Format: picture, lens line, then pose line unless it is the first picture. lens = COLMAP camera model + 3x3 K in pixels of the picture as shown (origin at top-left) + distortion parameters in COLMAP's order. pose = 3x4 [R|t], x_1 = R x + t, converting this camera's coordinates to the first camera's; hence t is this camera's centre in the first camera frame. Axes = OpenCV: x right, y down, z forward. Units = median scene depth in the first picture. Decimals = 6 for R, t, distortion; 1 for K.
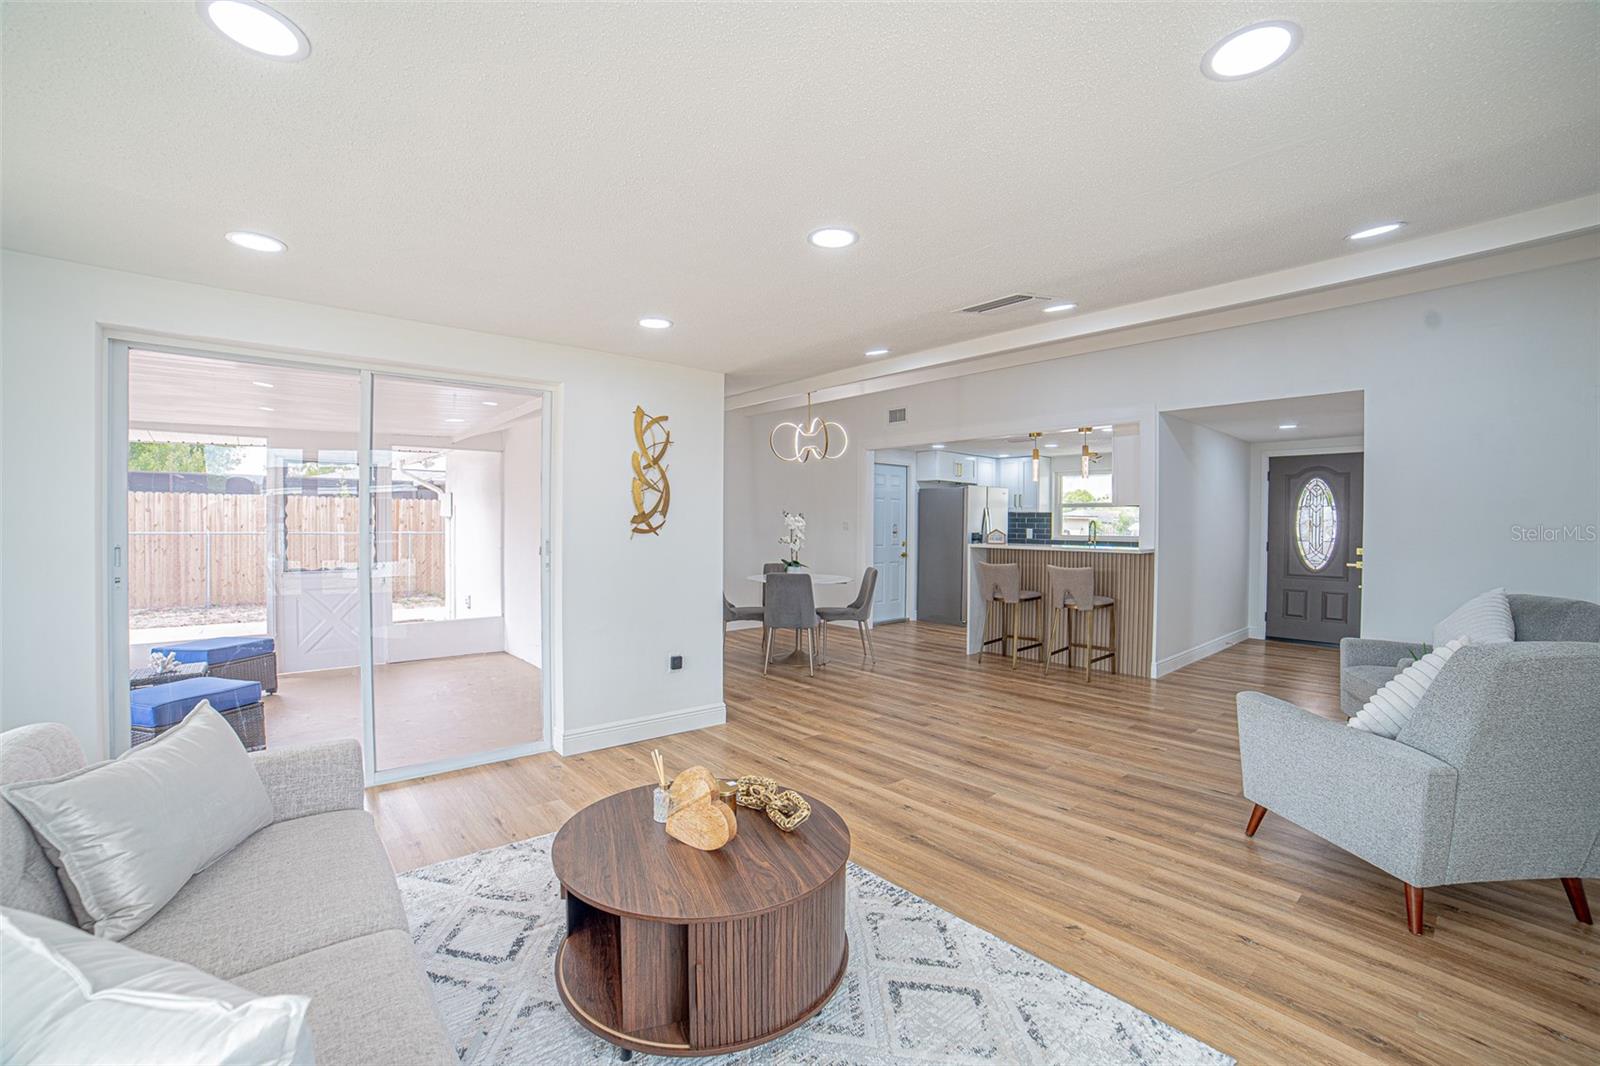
lens RADIAL K [[712.1, 0, 788.7], [0, 712.1, 504.4], [0, 0, 1]] dist [-0.000967, 0.000162]
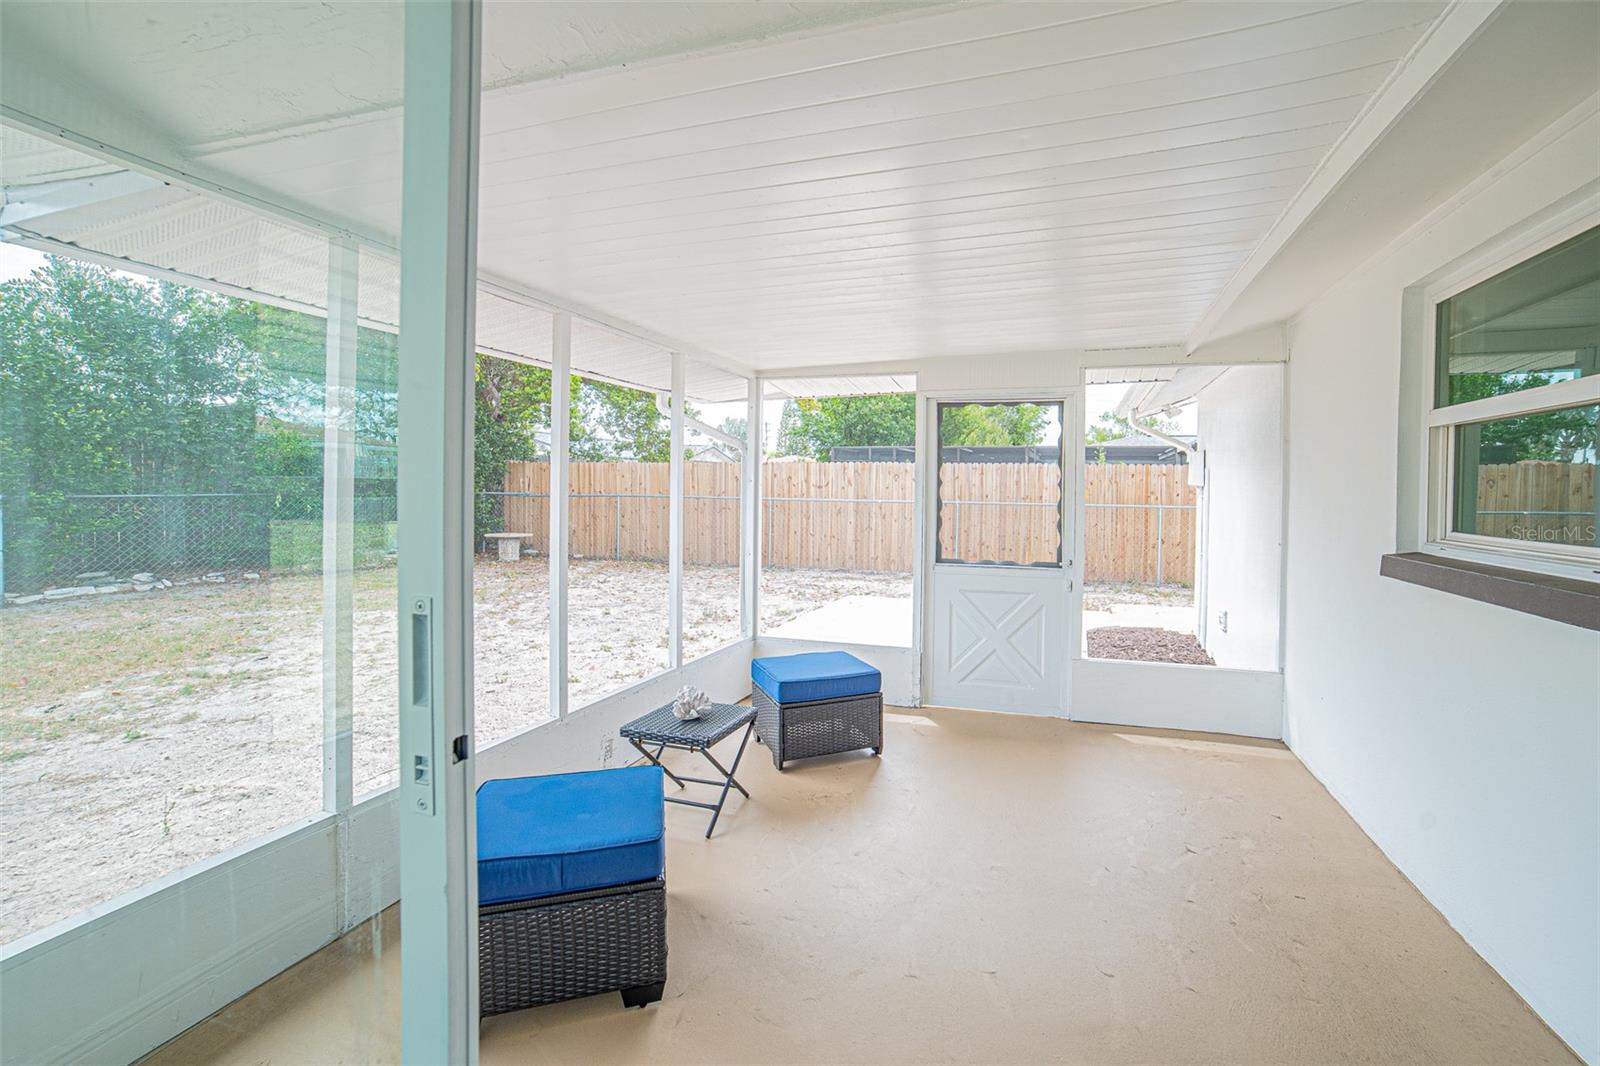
lens RADIAL K [[712.1, 0, 788.7], [0, 712.1, 504.4], [0, 0, 1]] dist [-0.000967, 0.000162]
pose [[0.539941, 0.024153, -0.841356, -0.110734], [0.010147, 0.999329, 0.035200, 0.006300], [0.841642, -0.027543, 0.539333, 0.288231]]
